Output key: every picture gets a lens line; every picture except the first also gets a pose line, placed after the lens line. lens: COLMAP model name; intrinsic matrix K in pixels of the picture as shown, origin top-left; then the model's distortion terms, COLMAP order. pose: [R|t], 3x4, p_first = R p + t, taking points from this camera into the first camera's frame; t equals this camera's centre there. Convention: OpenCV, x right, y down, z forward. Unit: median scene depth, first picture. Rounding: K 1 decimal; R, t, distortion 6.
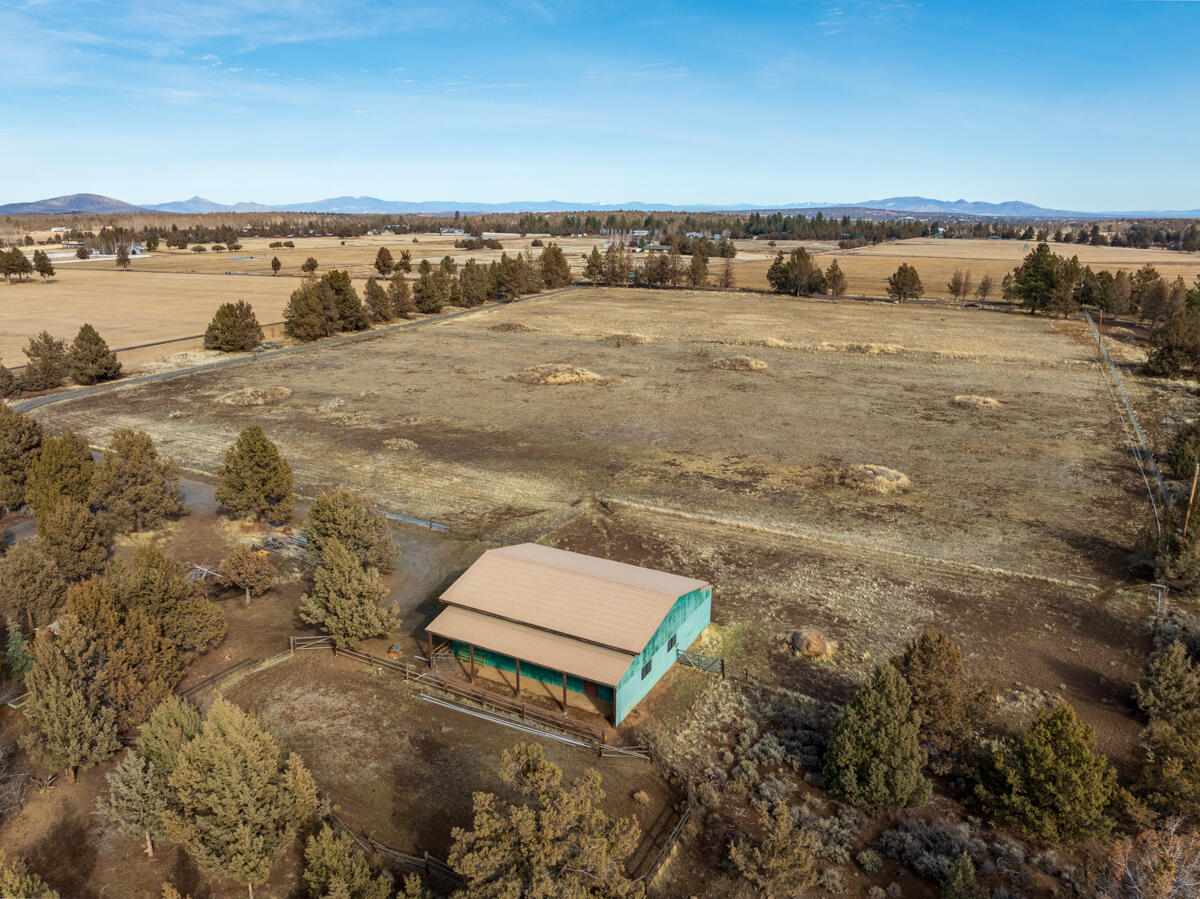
lens RADIAL K [[855.0, 0, 604.1], [0, 855.0, 468.2], [0, 0, 1]] dist [-0.026760, -0.009751]
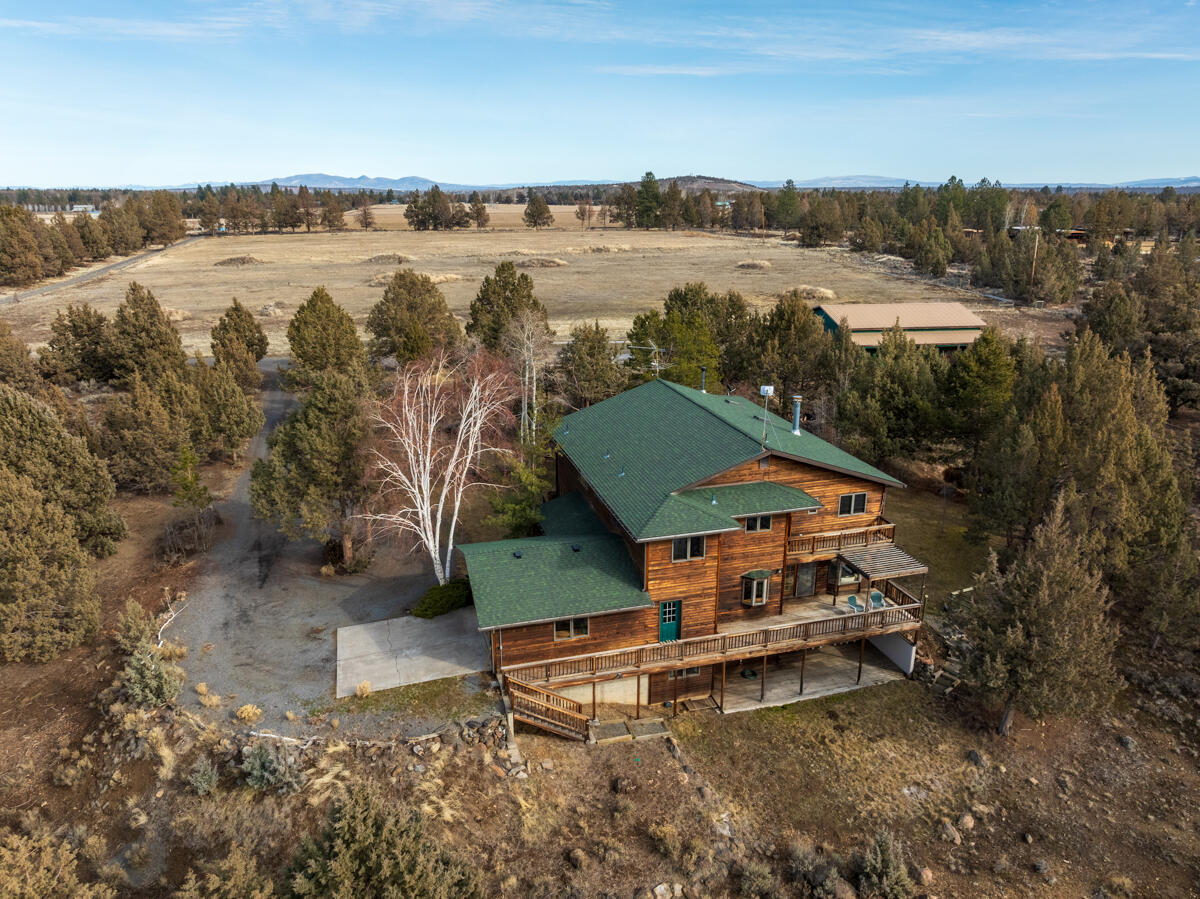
lens RADIAL K [[855.0, 0, 598.5], [0, 855.0, 451.3], [0, 0, 1]] dist [-0.026760, -0.009751]
pose [[0.801773, -0.185609, 0.568075, -0.428041], [0.182136, 0.981219, 0.063532, 0.059837], [-0.569198, 0.052528, 0.820521, 0.030307]]
